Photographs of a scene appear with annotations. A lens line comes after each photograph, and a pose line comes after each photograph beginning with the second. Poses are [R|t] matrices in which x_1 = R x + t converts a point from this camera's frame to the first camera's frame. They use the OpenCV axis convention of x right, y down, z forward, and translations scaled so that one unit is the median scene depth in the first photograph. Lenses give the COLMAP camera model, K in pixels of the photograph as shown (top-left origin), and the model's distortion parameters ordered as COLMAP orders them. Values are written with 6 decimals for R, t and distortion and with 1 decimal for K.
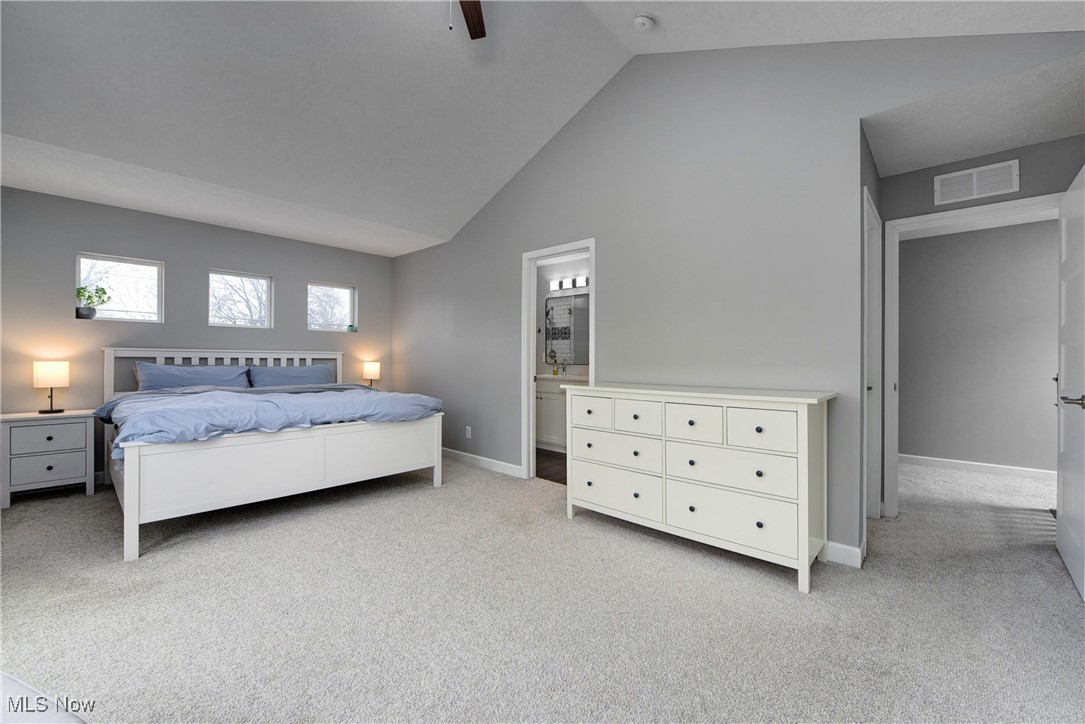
lens RADIAL K [[436.8, 0, 546.6], [0, 436.8, 362.9], [0, 0, 1]] dist [-0.002079, -0.000475]
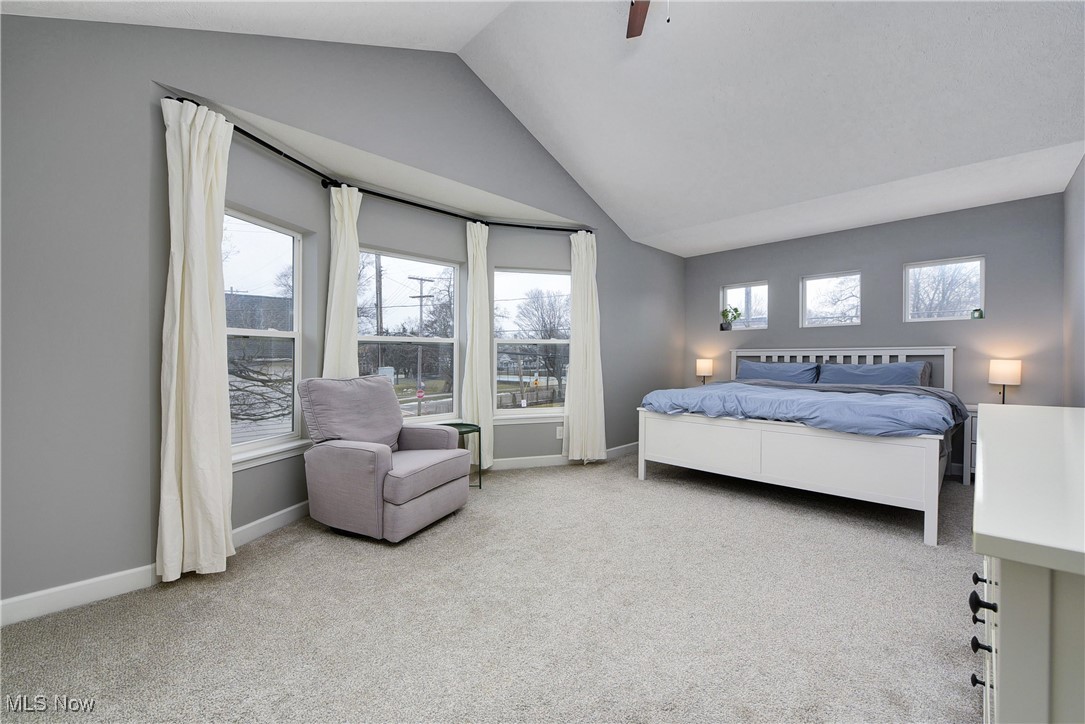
lens RADIAL K [[436.8, 0, 546.6], [0, 436.8, 362.9], [0, 0, 1]] dist [-0.002079, -0.000475]
pose [[-0.024109, 0.004857, -0.999698, 0.410673], [-0.003227, 0.999983, 0.004937, 0.003143], [0.999704, 0.003345, -0.024093, 0.402340]]
